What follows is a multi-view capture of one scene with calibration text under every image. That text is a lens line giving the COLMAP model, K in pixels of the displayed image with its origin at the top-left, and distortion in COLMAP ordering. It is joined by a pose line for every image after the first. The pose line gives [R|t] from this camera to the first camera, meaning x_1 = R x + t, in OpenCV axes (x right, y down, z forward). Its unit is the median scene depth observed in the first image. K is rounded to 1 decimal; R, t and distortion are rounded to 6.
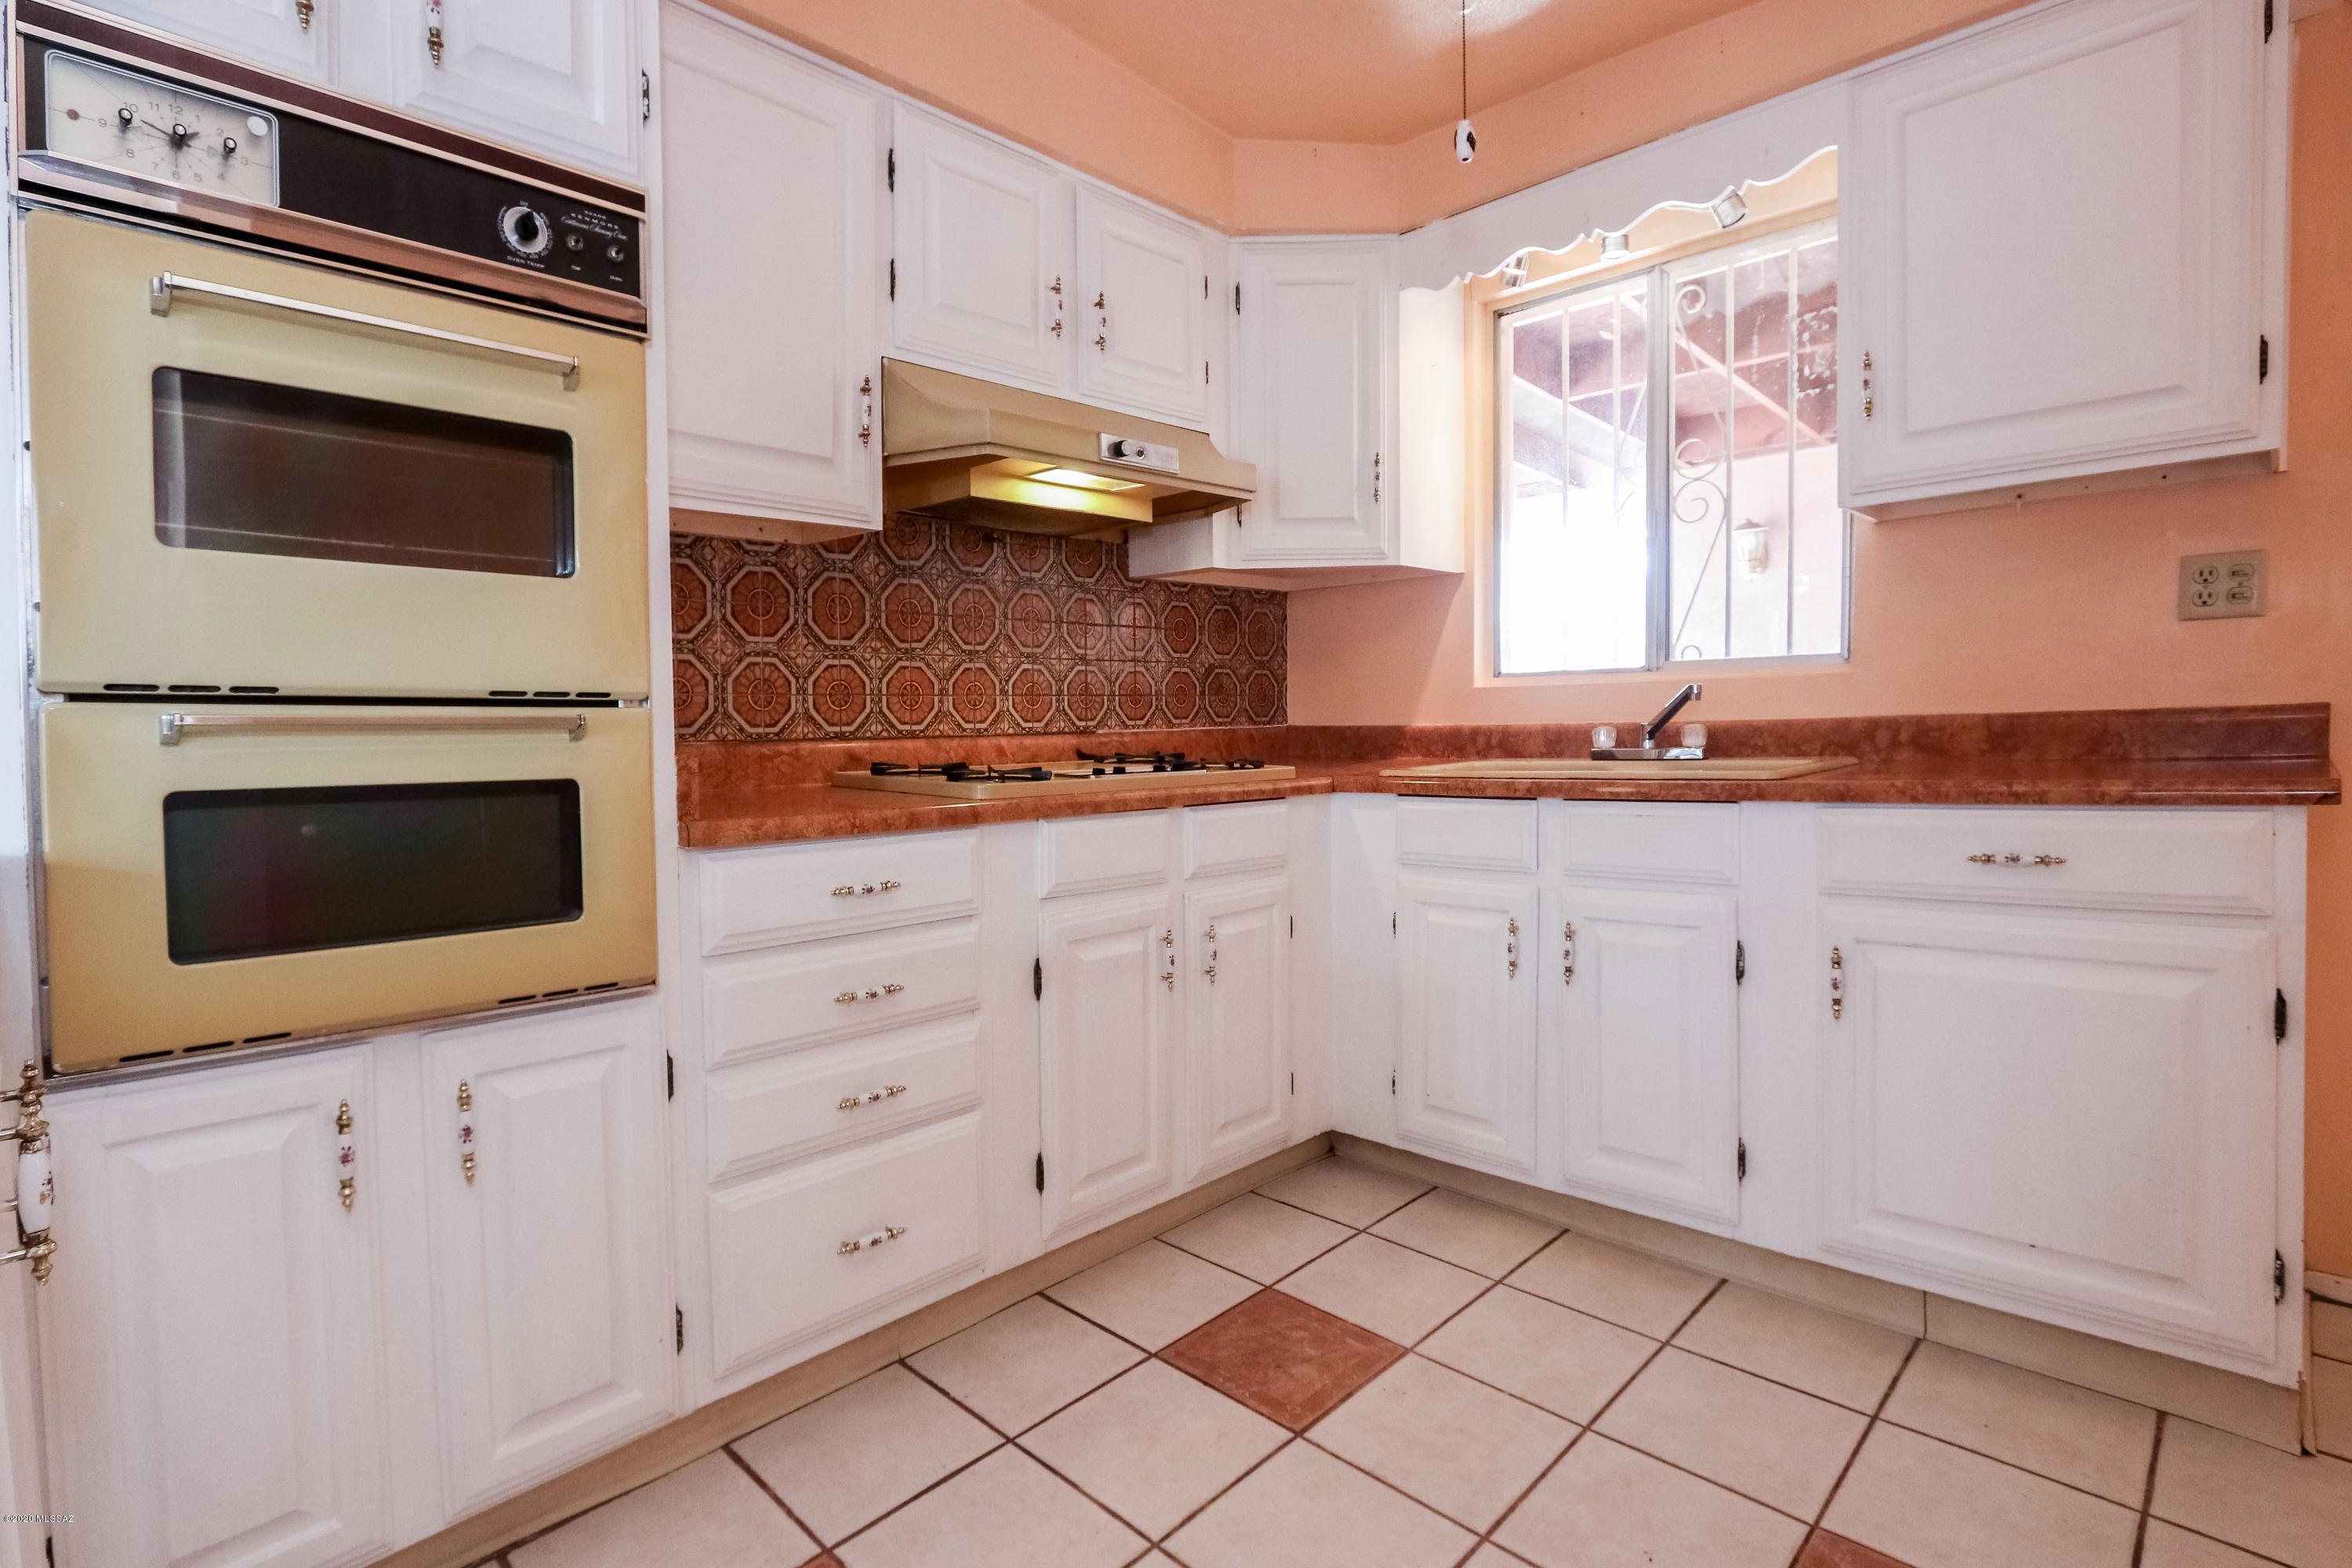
lens RADIAL K [[1151.7, 0, 1272.2], [0, 1151.7, 779.2], [0, 0, 1]] dist [0.000856, -0.000435]
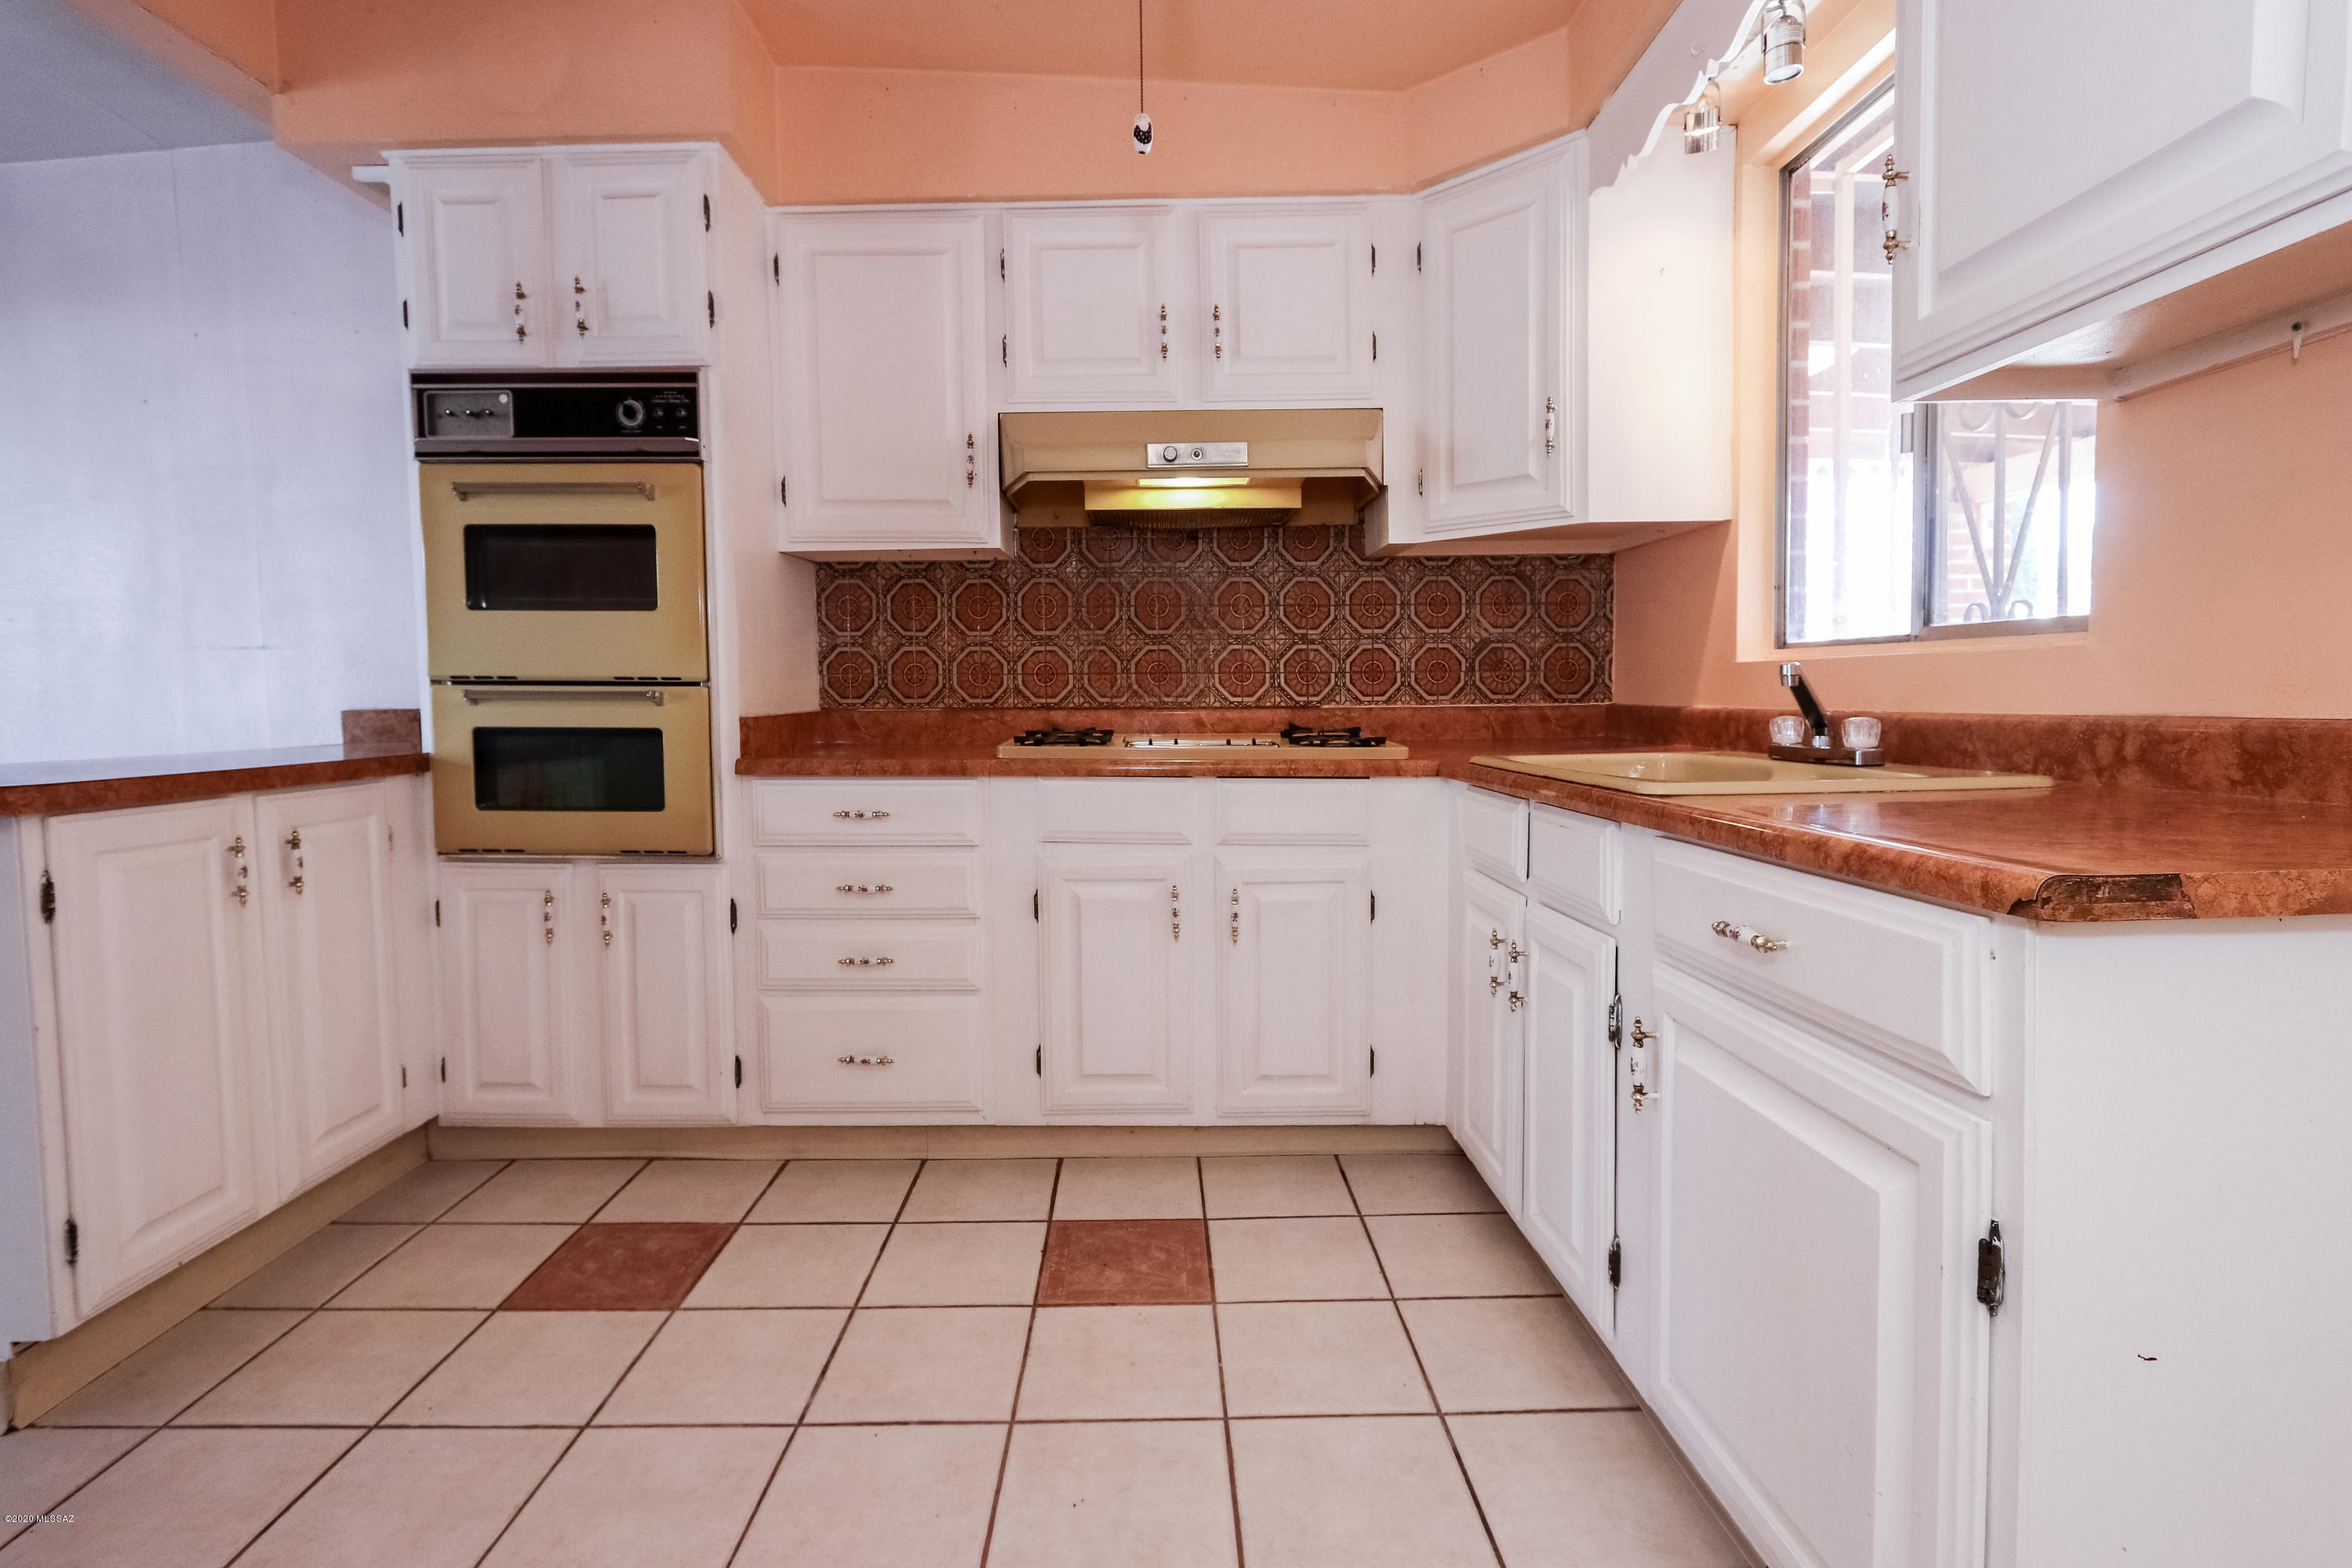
lens RADIAL K [[1158.8, 0, 1169.5], [0, 1158.8, 799.0], [0, 0, 1]] dist [0.001850, -0.009865]
pose [[0.678625, 0.083796, -0.729690, 0.673988], [-0.048672, 0.996418, 0.069160, -0.029803], [0.732871, -0.011418, 0.680272, 0.215411]]
